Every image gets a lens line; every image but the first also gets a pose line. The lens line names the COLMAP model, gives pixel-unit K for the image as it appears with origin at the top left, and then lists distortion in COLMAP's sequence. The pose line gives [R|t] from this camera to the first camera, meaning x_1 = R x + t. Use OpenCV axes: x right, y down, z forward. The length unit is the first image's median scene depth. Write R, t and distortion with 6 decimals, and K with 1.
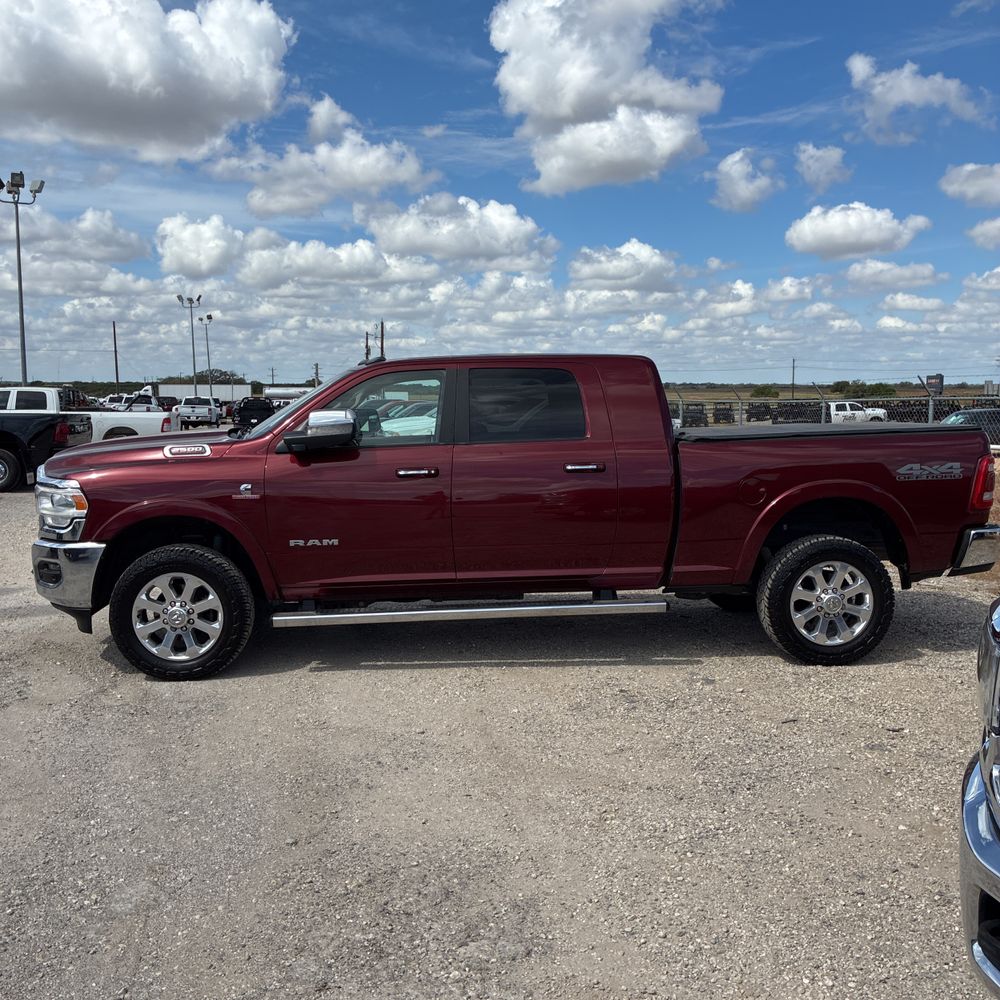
lens RADIAL K [[1062.1, 0, 500.0], [0, 1062.1, 500.0], [0, 0, 1]] dist [0.025861, 0.006057]
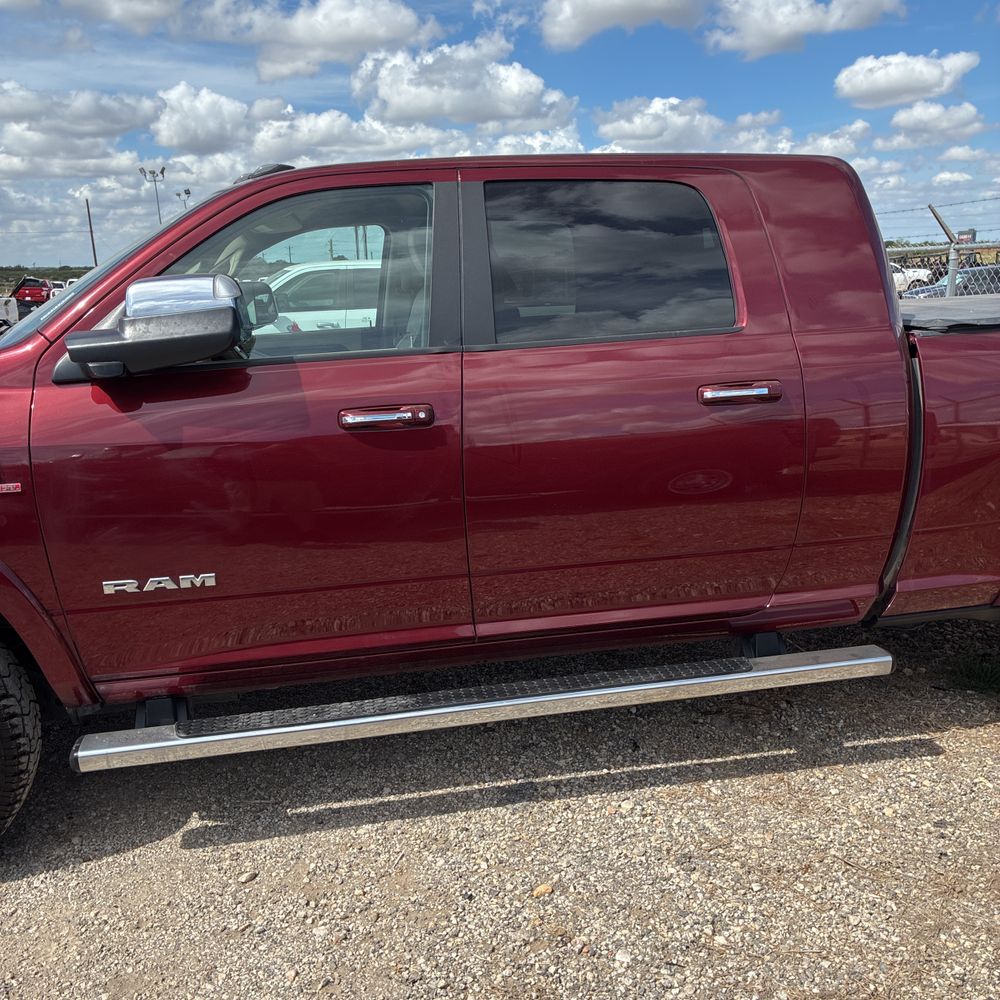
lens RADIAL K [[1062.1, 0, 500.0], [0, 1062.1, 500.0], [0, 0, 1]] dist [0.025861, 0.006057]
pose [[0.999259, -0.026685, -0.027725, -0.019717], [0.029685, 0.993023, 0.114122, -0.040708], [0.024486, -0.114860, 0.993080, 0.562289]]
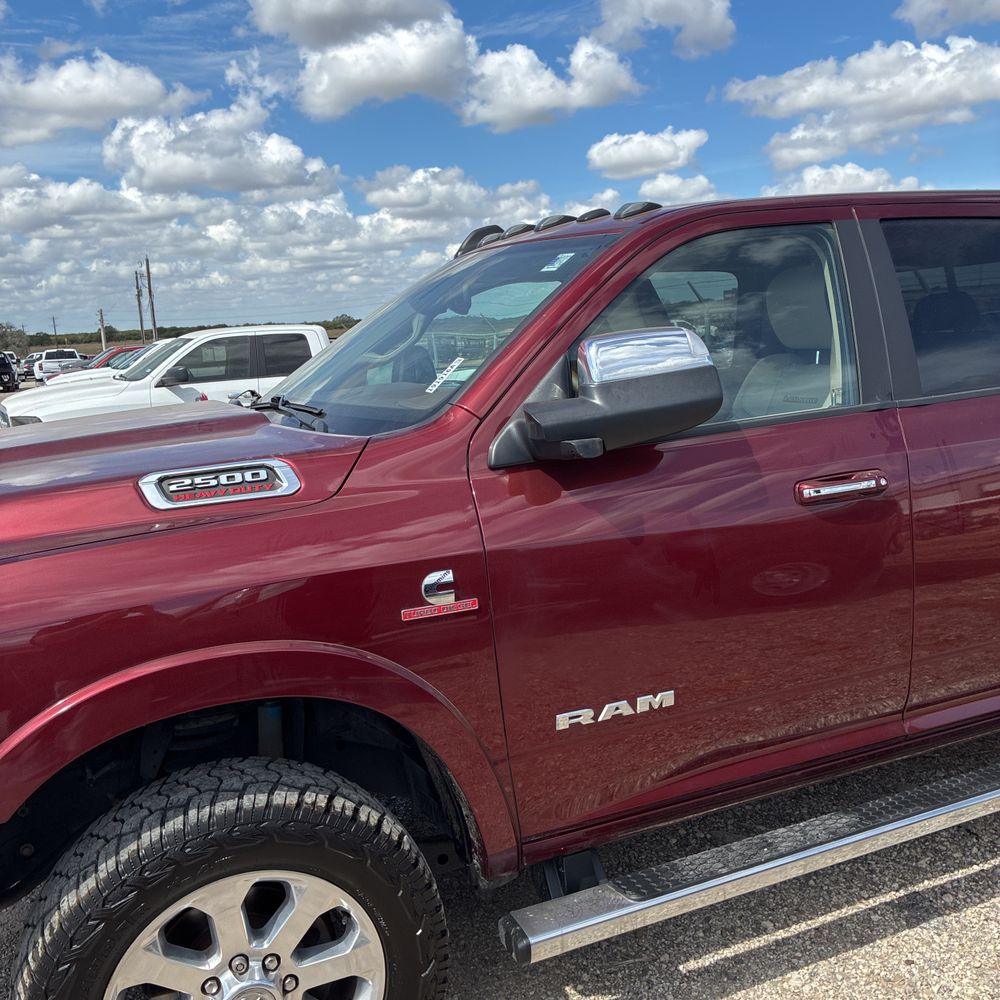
lens RADIAL K [[1062.1, 0, 500.0], [0, 1062.1, 500.0], [0, 0, 1]] dist [0.025861, 0.006057]
pose [[0.978456, -0.089669, 0.185967, -0.271546], [0.078375, 0.994654, 0.067234, -0.056842], [-0.191001, -0.051211, 0.980253, 0.656180]]
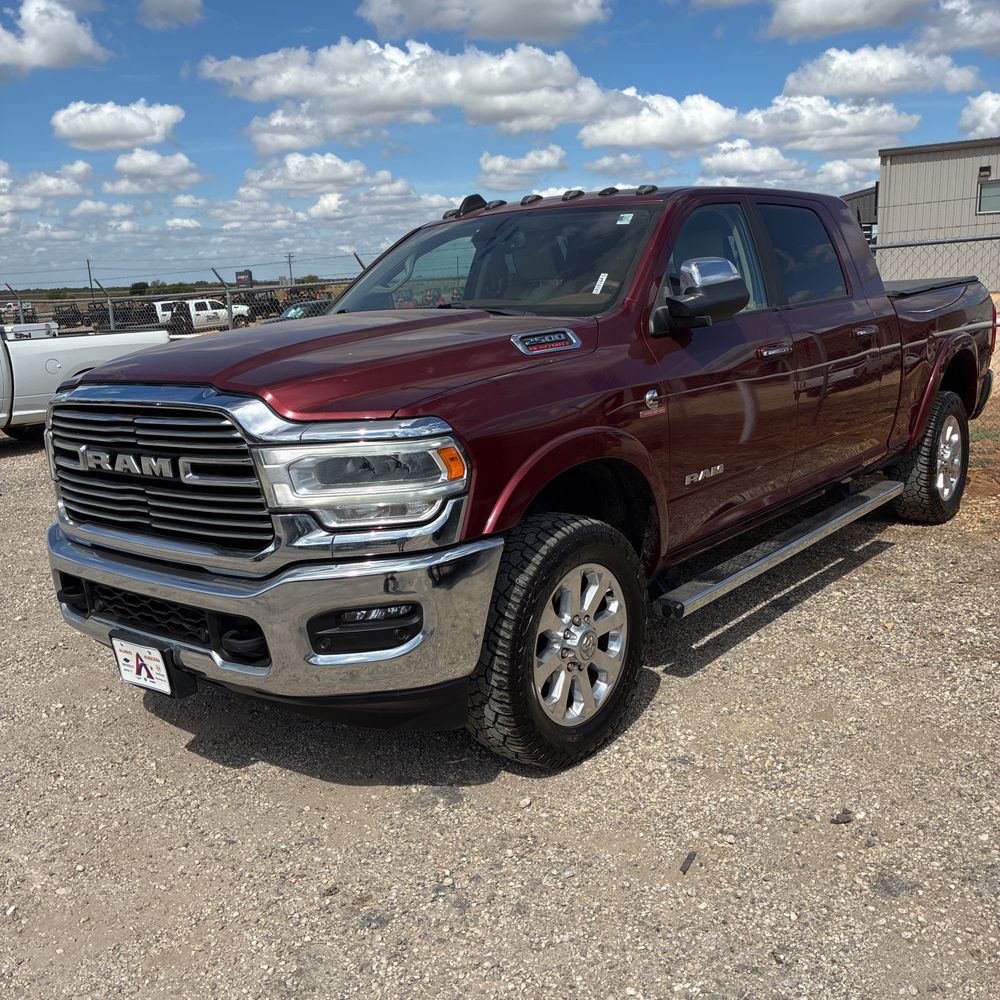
lens RADIAL K [[1061.9, 0, 526.2], [0, 1061.9, 520.2], [0, 0, 1]] dist [0.027418, 0.010016]
pose [[0.767523, -0.180177, 0.615178, -0.644822], [0.114254, 0.982770, 0.145291, -0.036626], [-0.630757, -0.041228, 0.774885, 0.573323]]
